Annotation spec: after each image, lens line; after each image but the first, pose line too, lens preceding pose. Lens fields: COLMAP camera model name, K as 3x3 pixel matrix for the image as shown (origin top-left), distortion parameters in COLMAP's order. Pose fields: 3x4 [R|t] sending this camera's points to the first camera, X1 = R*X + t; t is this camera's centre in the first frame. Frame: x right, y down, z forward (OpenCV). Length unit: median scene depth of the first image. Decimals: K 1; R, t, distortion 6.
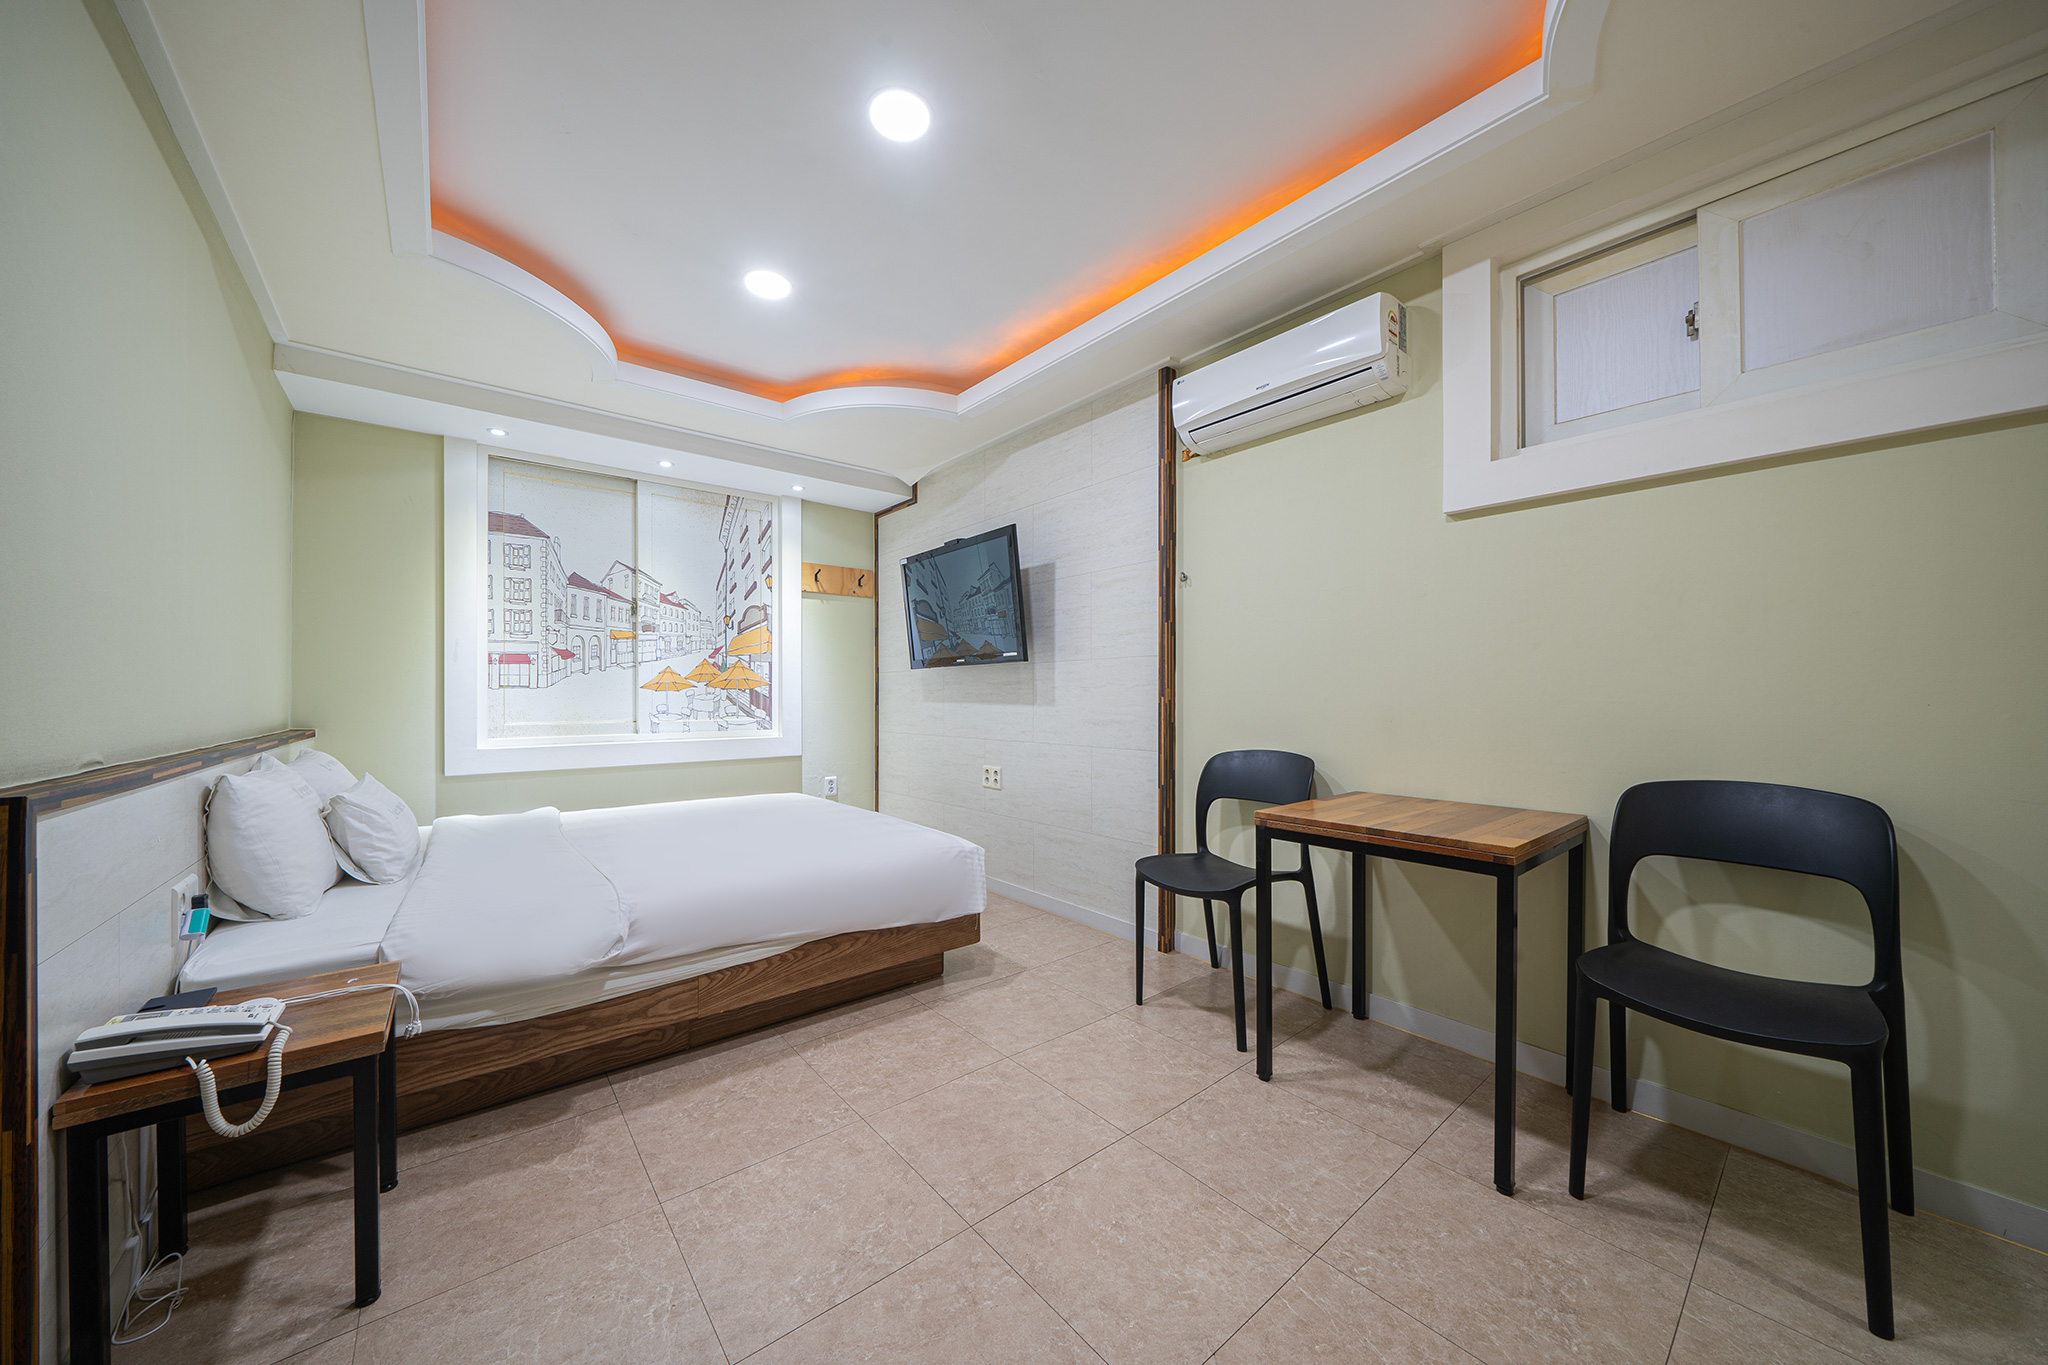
lens RADIAL K [[697.6, 0, 1024.5], [0, 697.6, 687.5], [0, 0, 1]] dist [-0.003251, -0.000323]
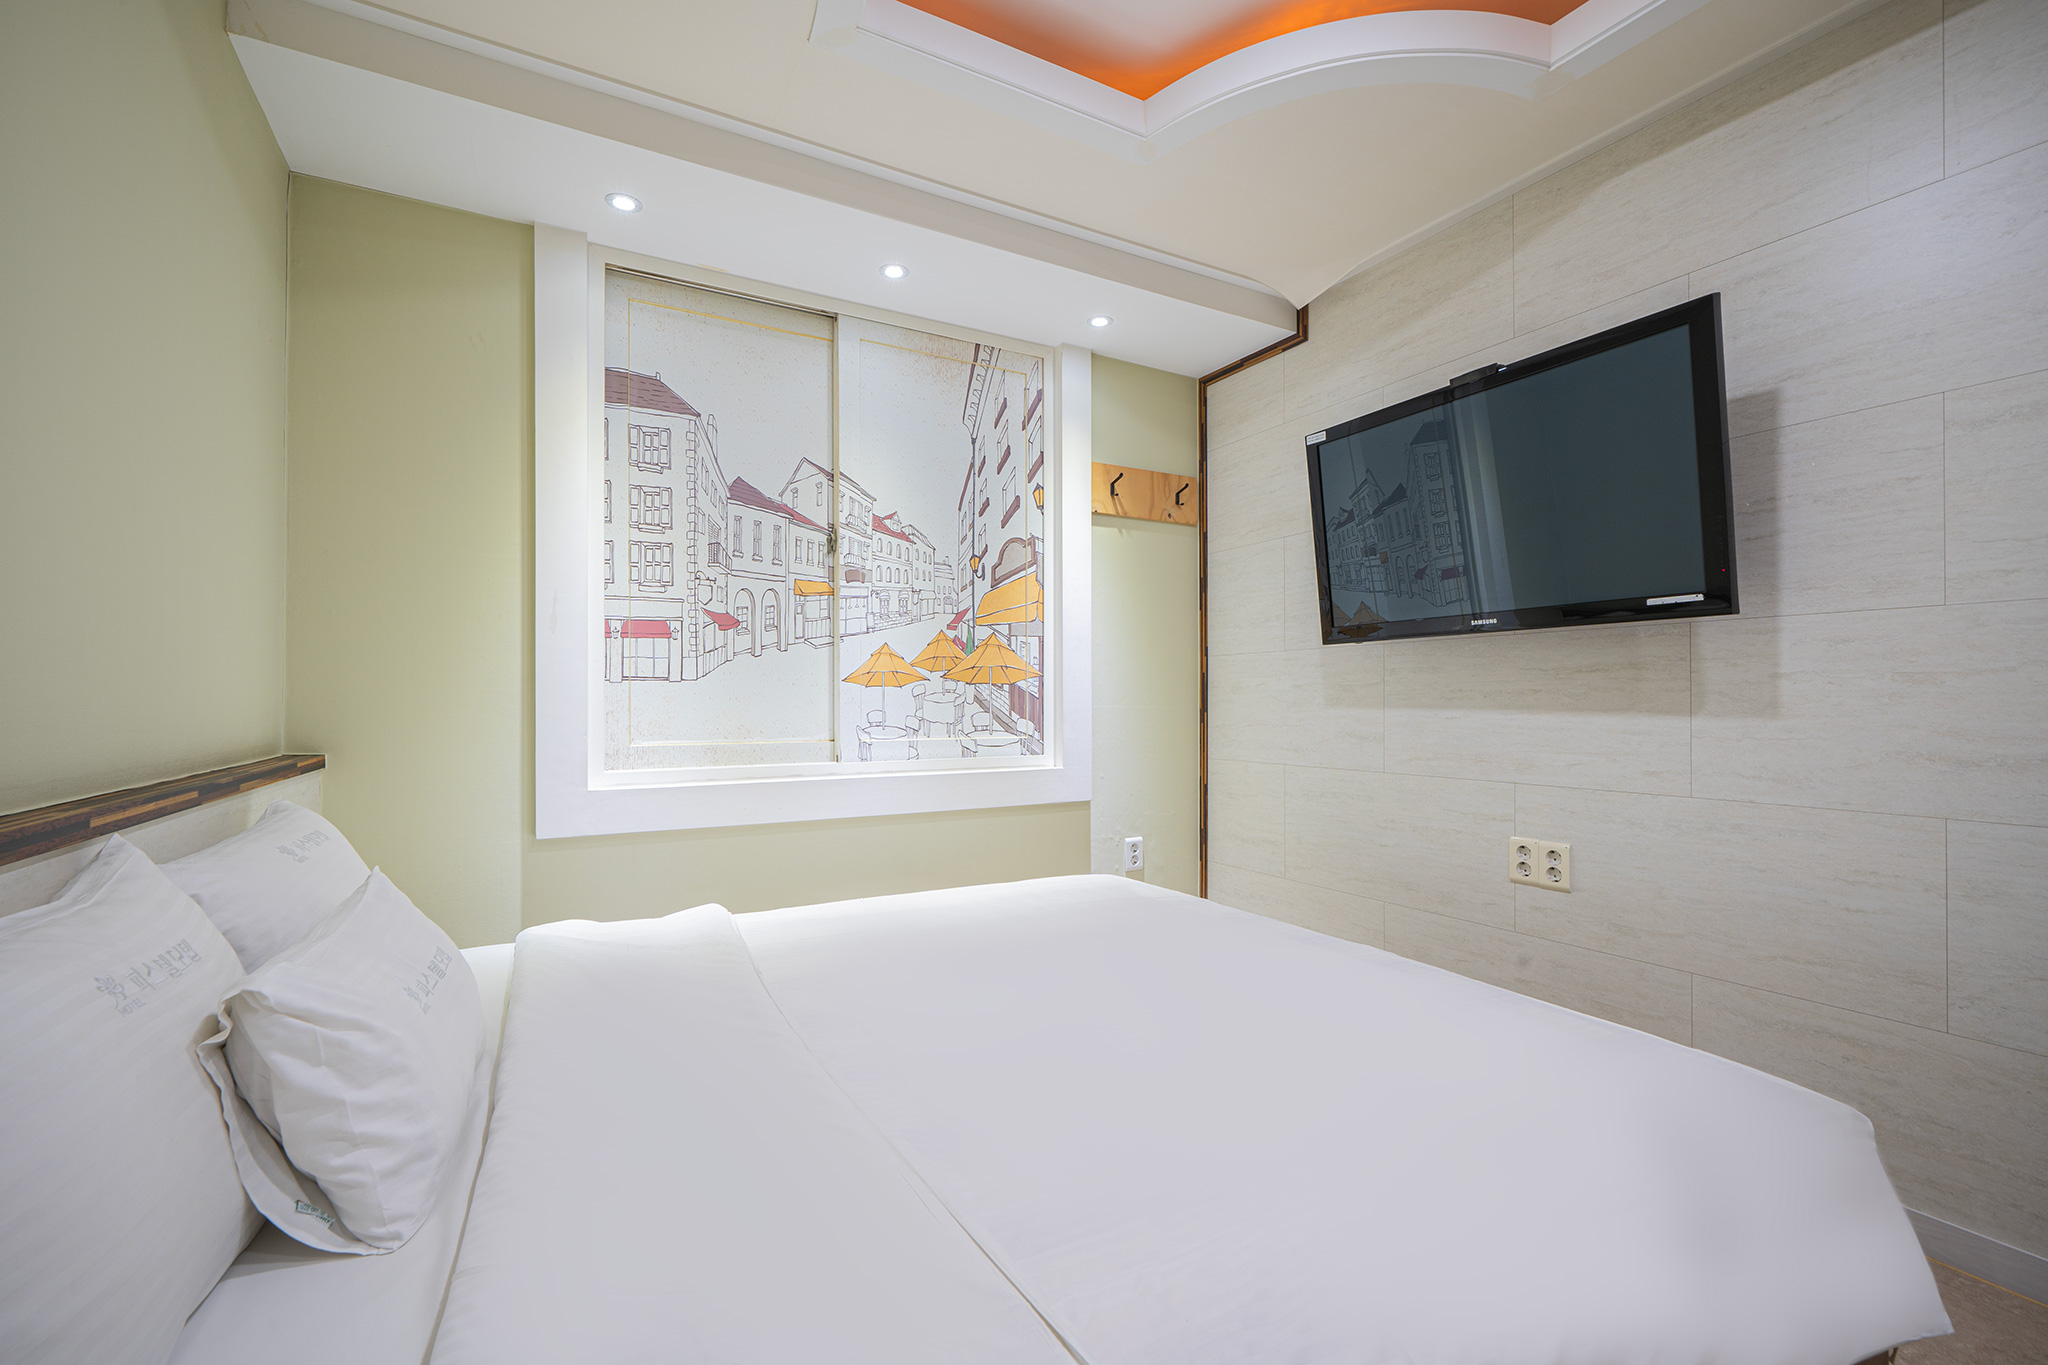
lens RADIAL K [[862.0, 0, 1029.0], [0, 862.0, 689.6], [0, 0, 1]] dist [-0.001645, 0.001017]
pose [[0.984785, -0.000504, -0.173778, -0.288154], [0.000524, 1.000000, 0.000072, 0.007680], [0.173778, -0.000162, 0.984785, 0.345190]]
